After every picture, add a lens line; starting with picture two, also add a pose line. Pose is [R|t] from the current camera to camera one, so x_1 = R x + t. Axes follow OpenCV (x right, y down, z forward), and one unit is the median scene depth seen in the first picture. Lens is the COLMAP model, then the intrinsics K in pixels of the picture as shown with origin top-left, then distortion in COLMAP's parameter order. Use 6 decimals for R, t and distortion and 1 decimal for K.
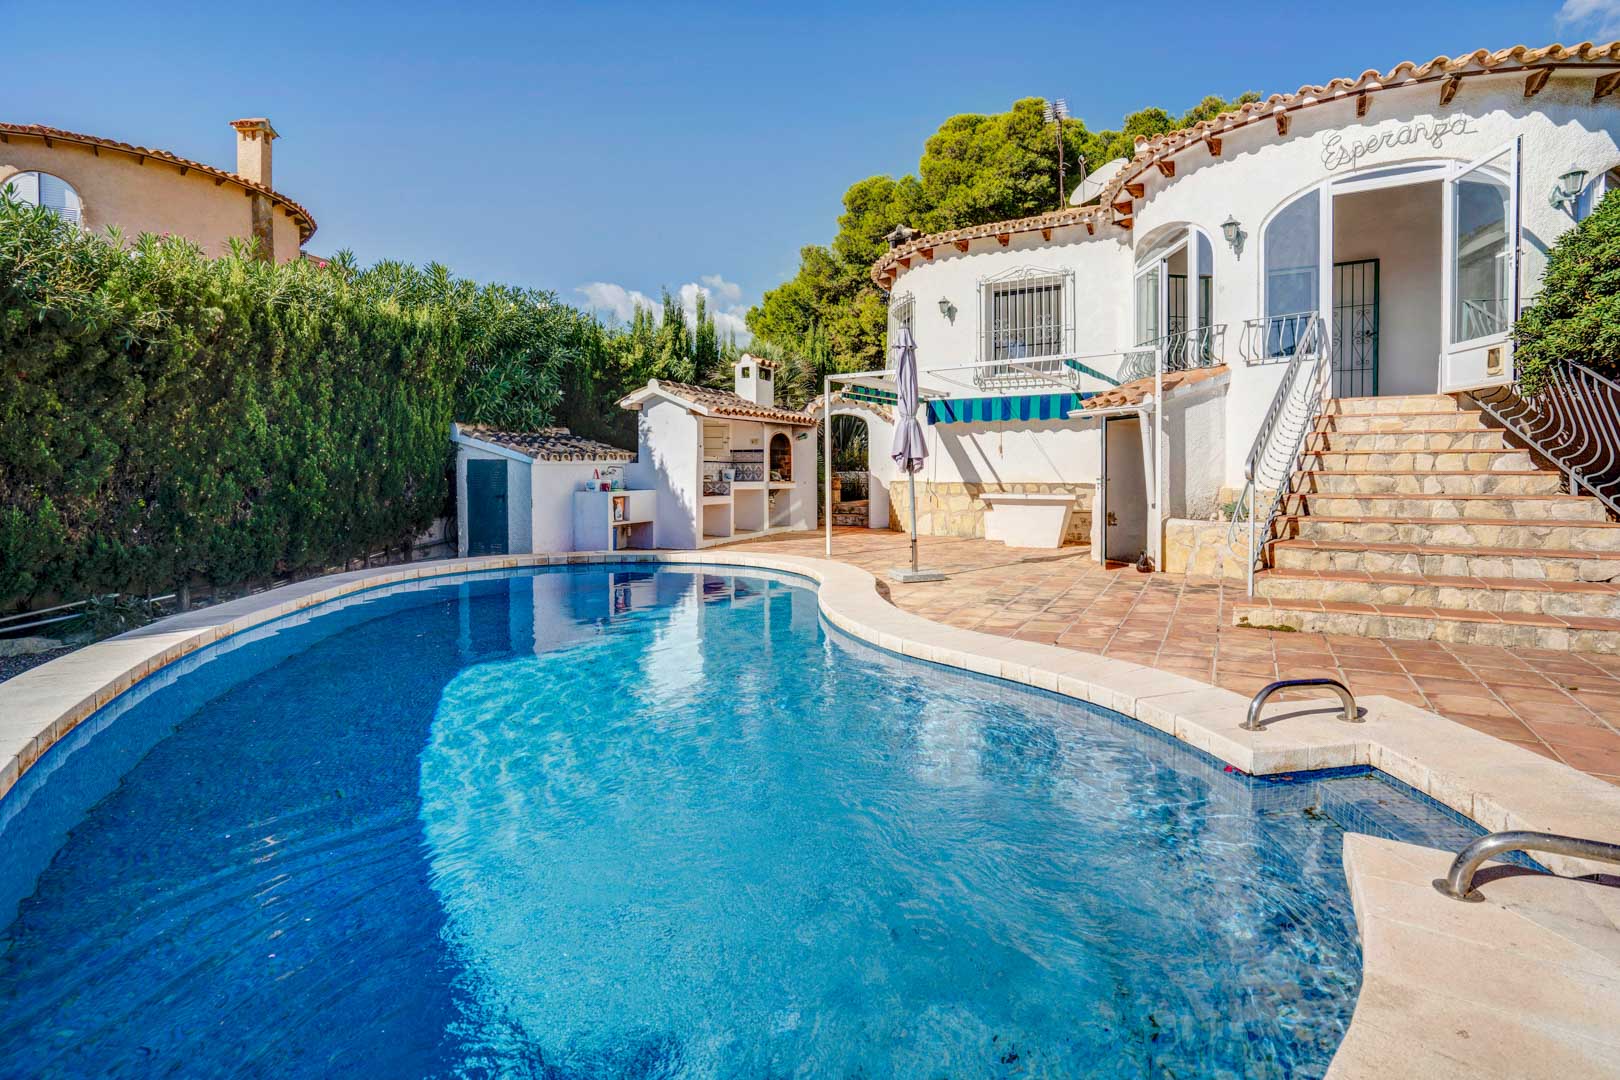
lens RADIAL K [[779.5, 0, 810.9], [0, 779.5, 475.3], [0, 0, 1]] dist [-0.060029, 0.027699]
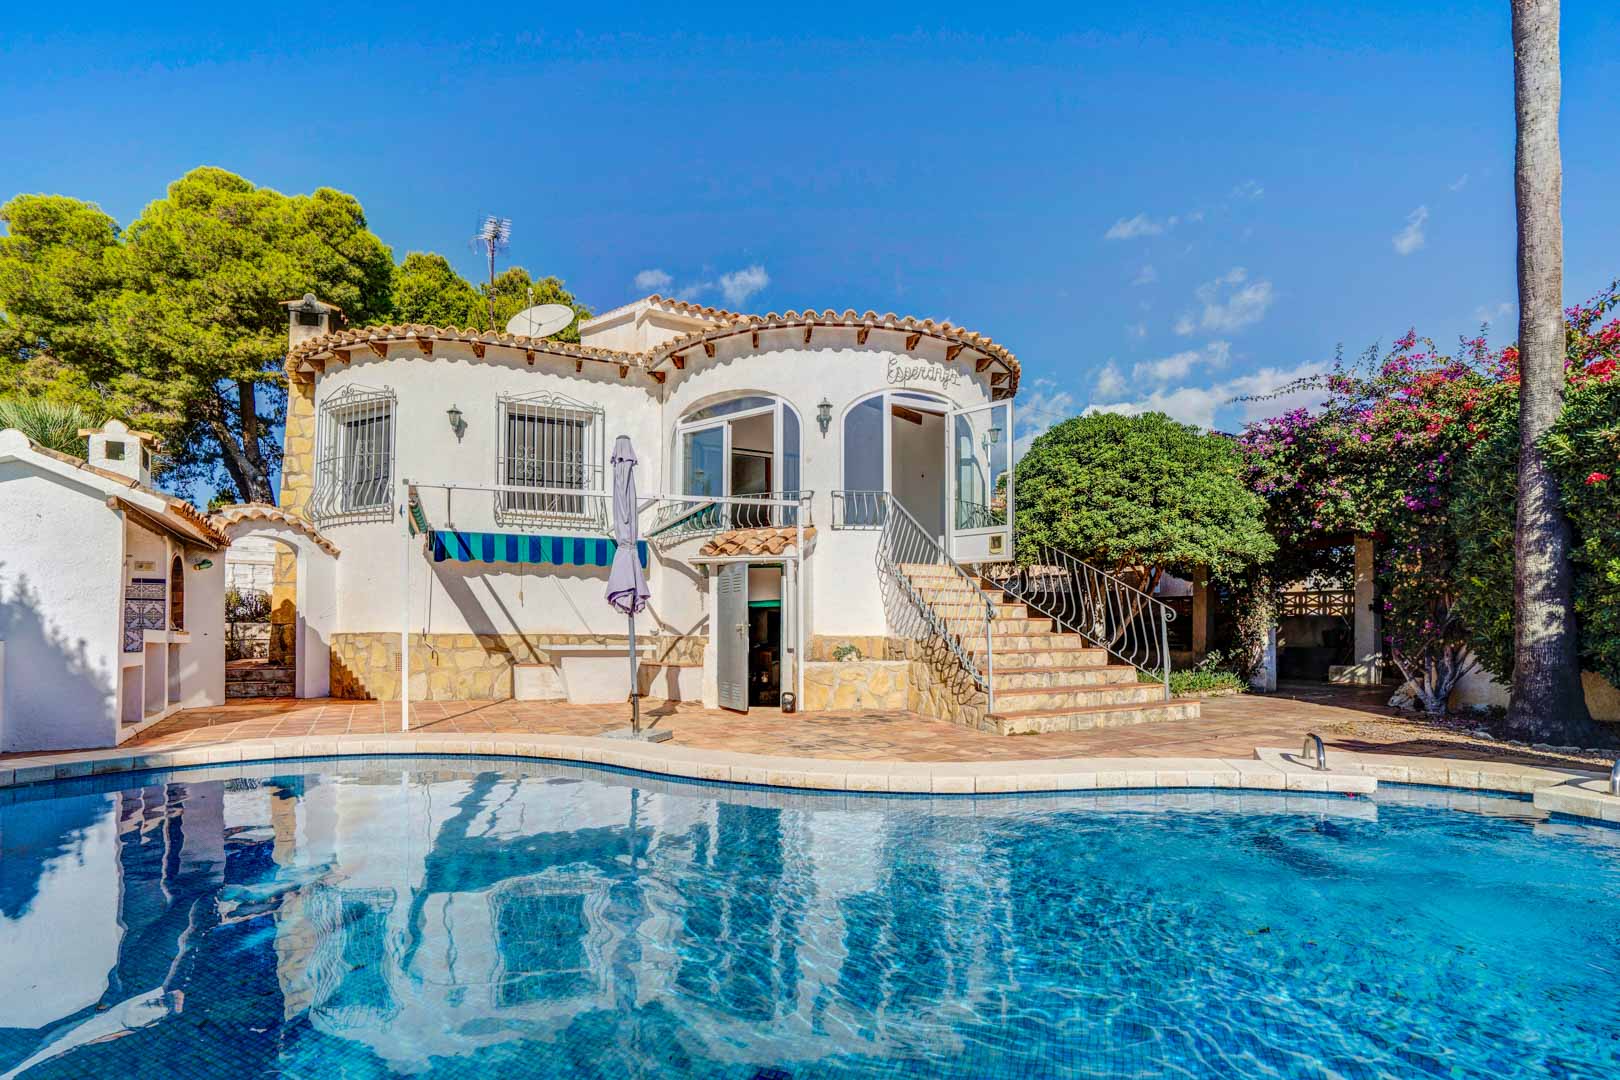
lens RADIAL K [[810.3, 0, 768.0], [0, 810.3, 615.2], [0, 0, 1]] dist [-0.063040, 0.031025]
pose [[0.554604, 0.025850, 0.831713, -0.352412], [0.004774, 0.999402, -0.034246, 0.020770], [-0.832100, 0.022964, 0.554149, 0.278778]]
